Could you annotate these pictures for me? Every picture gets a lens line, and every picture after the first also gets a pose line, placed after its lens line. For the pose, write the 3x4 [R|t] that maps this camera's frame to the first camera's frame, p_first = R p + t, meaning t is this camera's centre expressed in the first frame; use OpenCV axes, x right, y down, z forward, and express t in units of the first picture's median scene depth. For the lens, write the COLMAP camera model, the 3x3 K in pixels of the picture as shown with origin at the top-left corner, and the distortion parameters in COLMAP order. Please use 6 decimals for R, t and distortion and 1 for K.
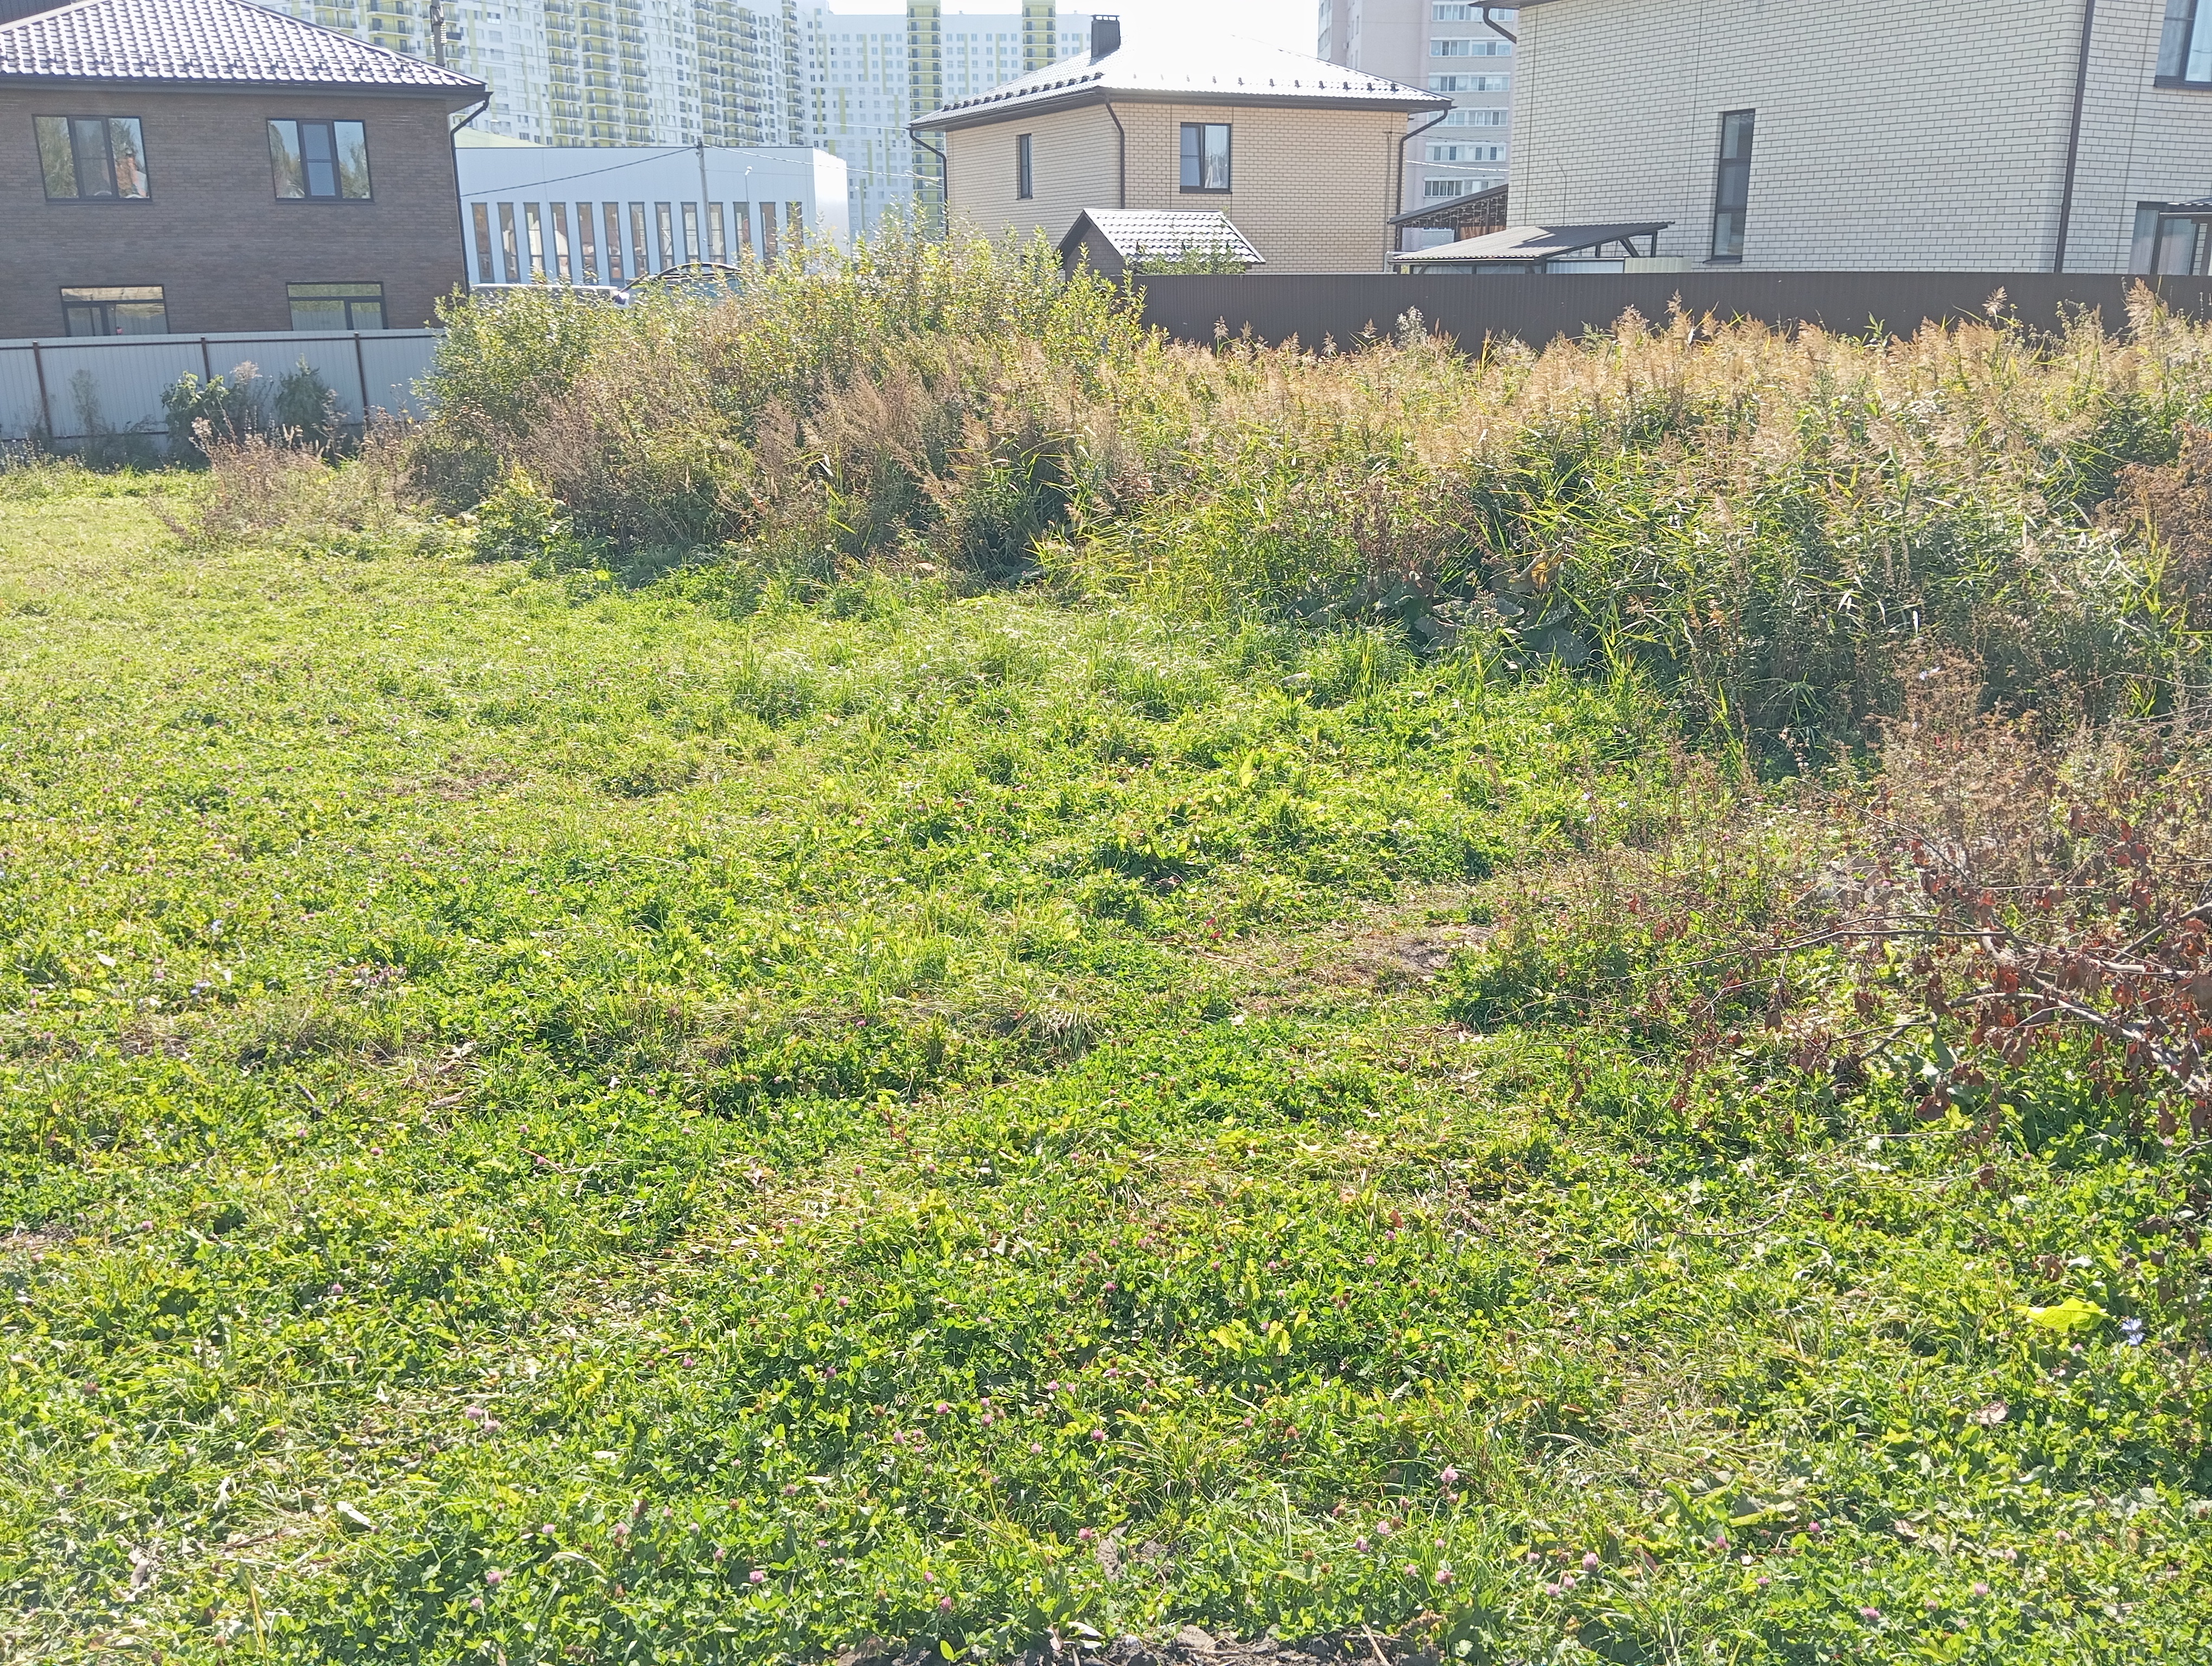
lens RADIAL K [[1802.1, 0, 1097.9], [0, 1802.1, 845.9], [0, 0, 1]] dist [0.086064, -0.166310]
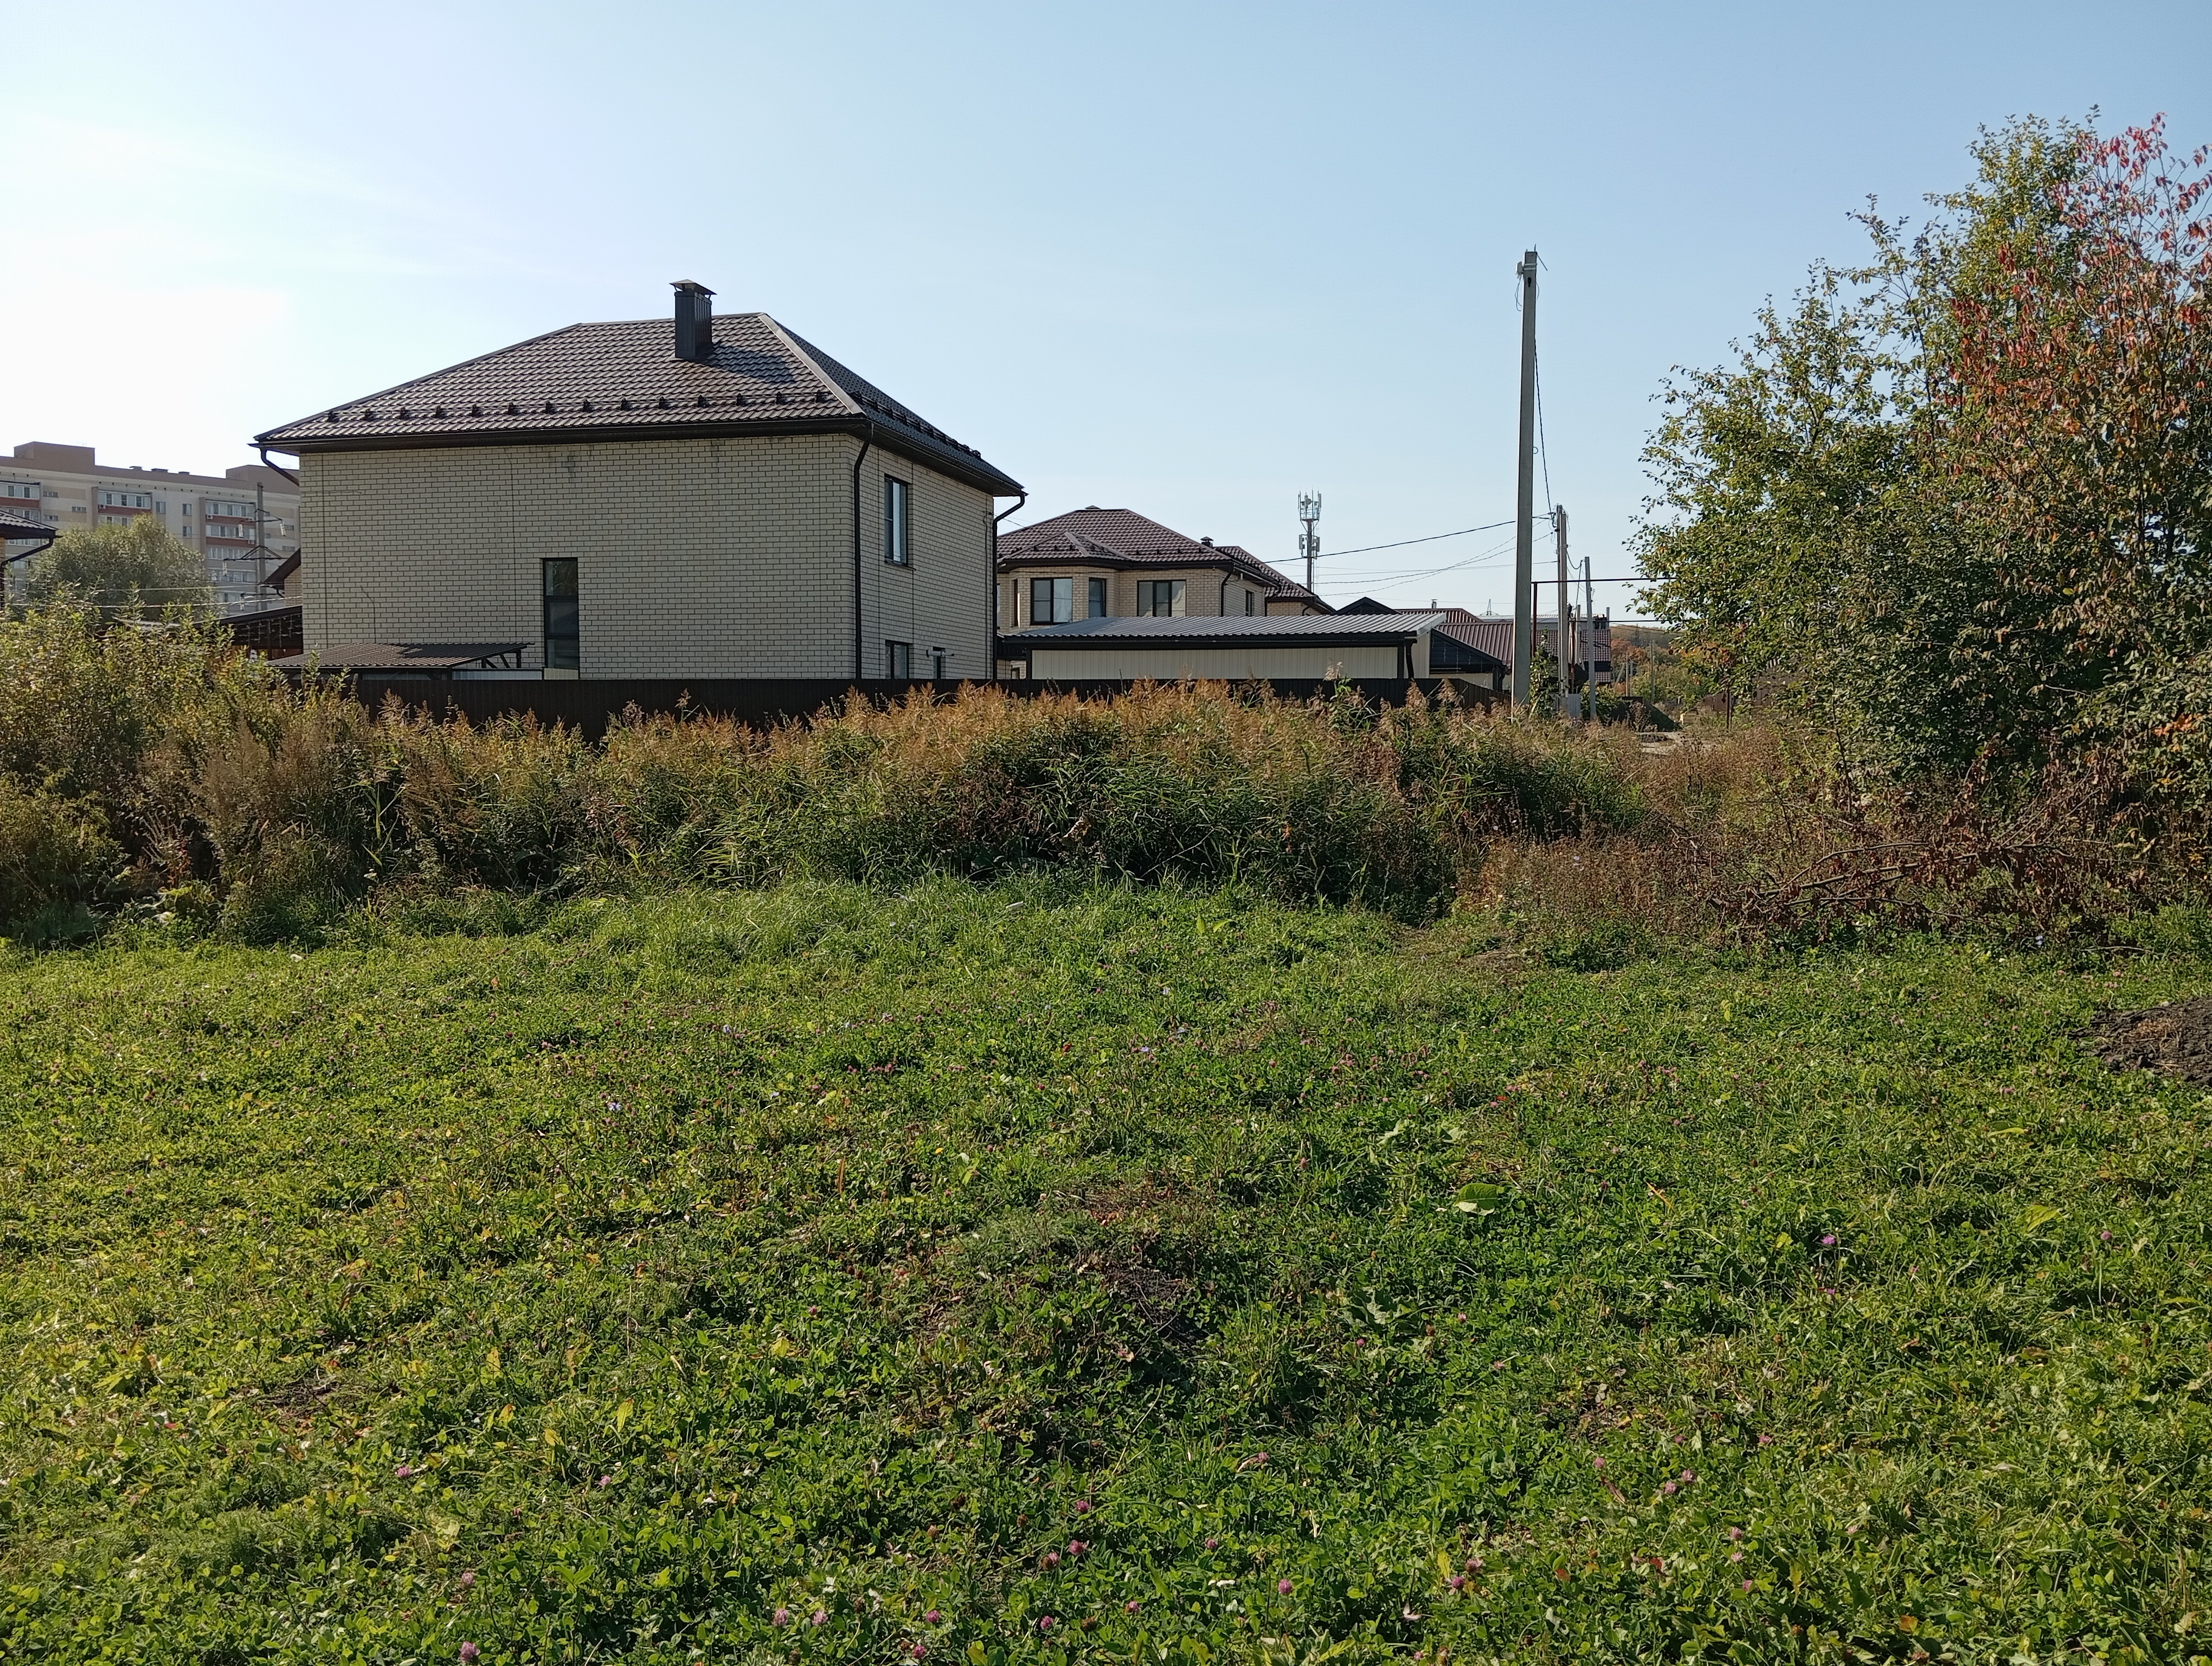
lens RADIAL K [[1802.1, 0, 1116.7], [0, 1802.1, 837.7], [0, 0, 1]] dist [0.086064, -0.166310]
pose [[0.642566, -0.037736, 0.765301, -0.333398], [0.224803, 0.964118, -0.141211, 0.026117], [-0.732511, 0.262780, 0.627992, 0.026545]]
